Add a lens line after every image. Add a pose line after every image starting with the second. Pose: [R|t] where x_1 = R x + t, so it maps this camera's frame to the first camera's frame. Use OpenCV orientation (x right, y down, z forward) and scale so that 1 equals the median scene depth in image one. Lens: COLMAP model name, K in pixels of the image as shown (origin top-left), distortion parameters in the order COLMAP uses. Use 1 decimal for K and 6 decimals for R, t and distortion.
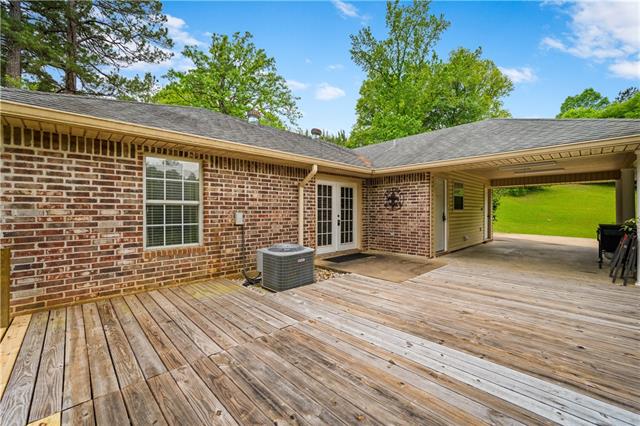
lens RADIAL K [[253.3, 0, 326.3], [0, 253.3, 213.1], [0, 0, 1]] dist [-0.002457, 0.001423]
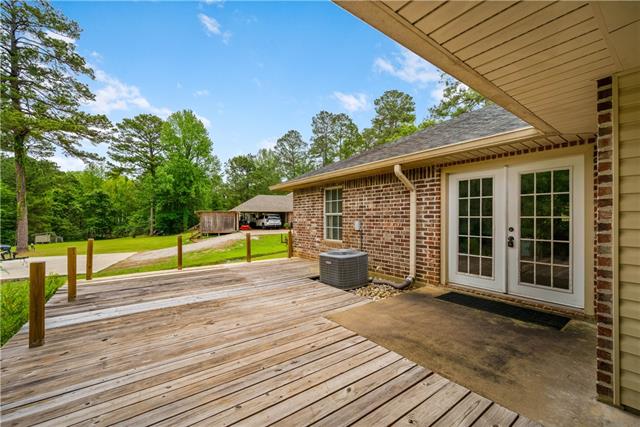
lens RADIAL K [[261.2, 0, 326.3], [0, 261.2, 215.7], [0, 0, 1]] dist [-0.002416, -0.000212]
pose [[-0.113873, -0.007196, -0.993469, 0.870122], [-0.006538, 0.999958, -0.006493, -0.016263], [0.993474, 0.005756, -0.113915, 0.896327]]
